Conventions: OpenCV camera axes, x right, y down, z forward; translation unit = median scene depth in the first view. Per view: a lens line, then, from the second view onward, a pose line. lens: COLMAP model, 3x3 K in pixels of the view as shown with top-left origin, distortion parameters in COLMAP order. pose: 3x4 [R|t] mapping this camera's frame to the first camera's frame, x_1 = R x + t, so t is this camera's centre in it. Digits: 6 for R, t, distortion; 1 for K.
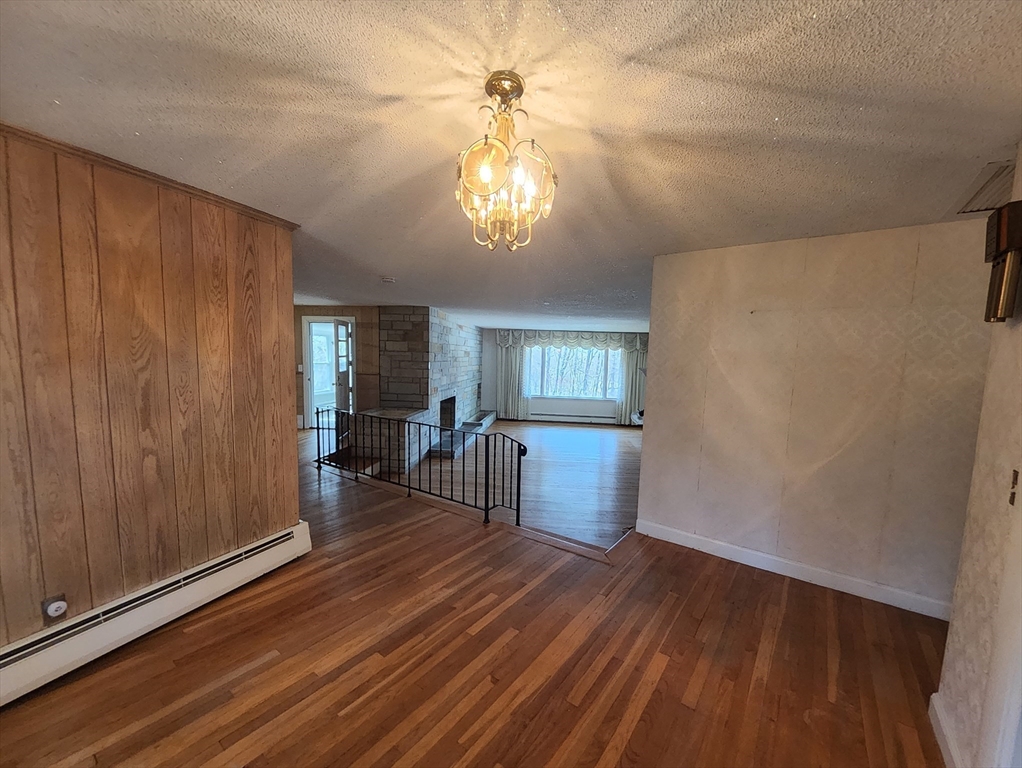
lens RADIAL K [[406.0, 0, 523.2], [0, 406.0, 394.9], [0, 0, 1]] dist [0.012283, -0.008318]
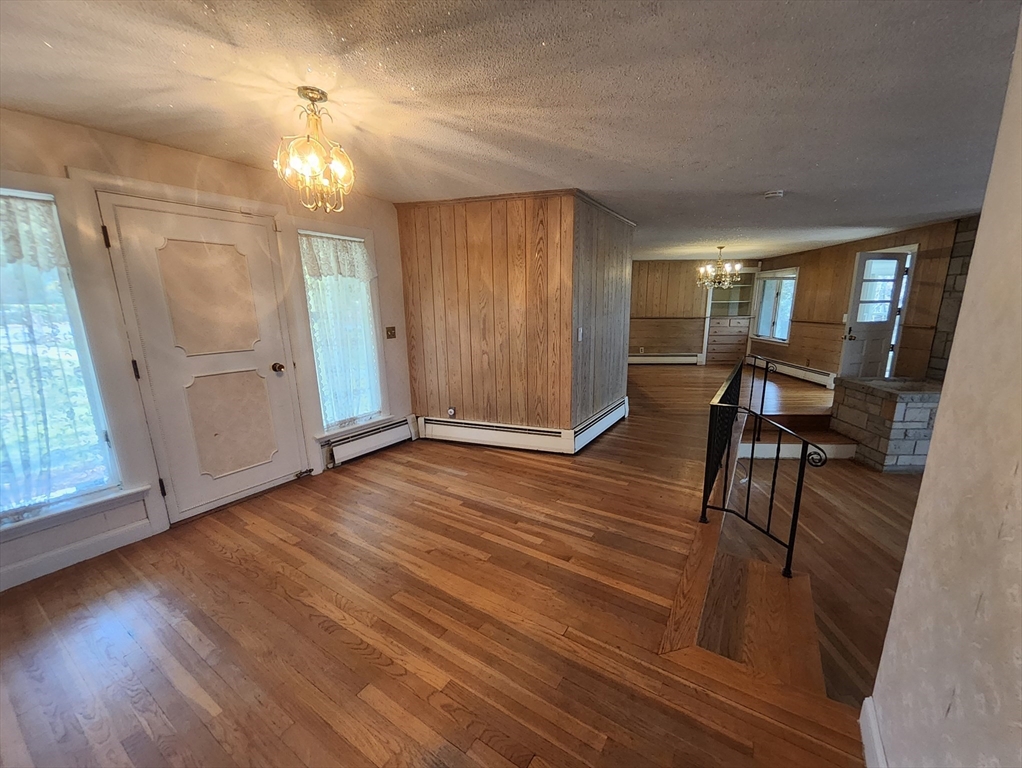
lens RADIAL K [[406.0, 0, 523.2], [0, 406.0, 394.9], [0, 0, 1]] dist [0.012283, -0.008318]
pose [[0.062185, 0.190745, -0.979668, 0.275266], [-0.086623, 0.978895, 0.185096, -0.008973], [0.994298, 0.073351, 0.077396, 0.292084]]
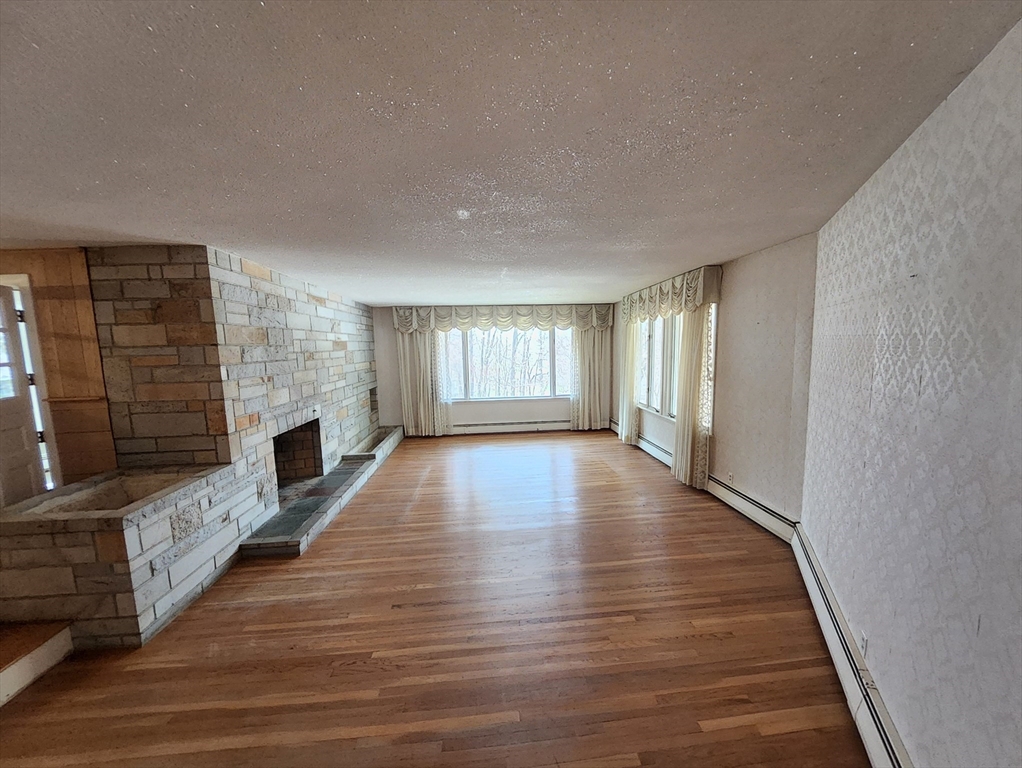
lens RADIAL K [[406.0, 0, 523.2], [0, 406.0, 394.9], [0, 0, 1]] dist [0.012283, -0.008318]
pose [[0.980710, -0.076841, 0.179730, 0.024839], [0.071655, 0.996809, 0.035182, -0.038166], [-0.181860, -0.021625, 0.983087, 0.465555]]
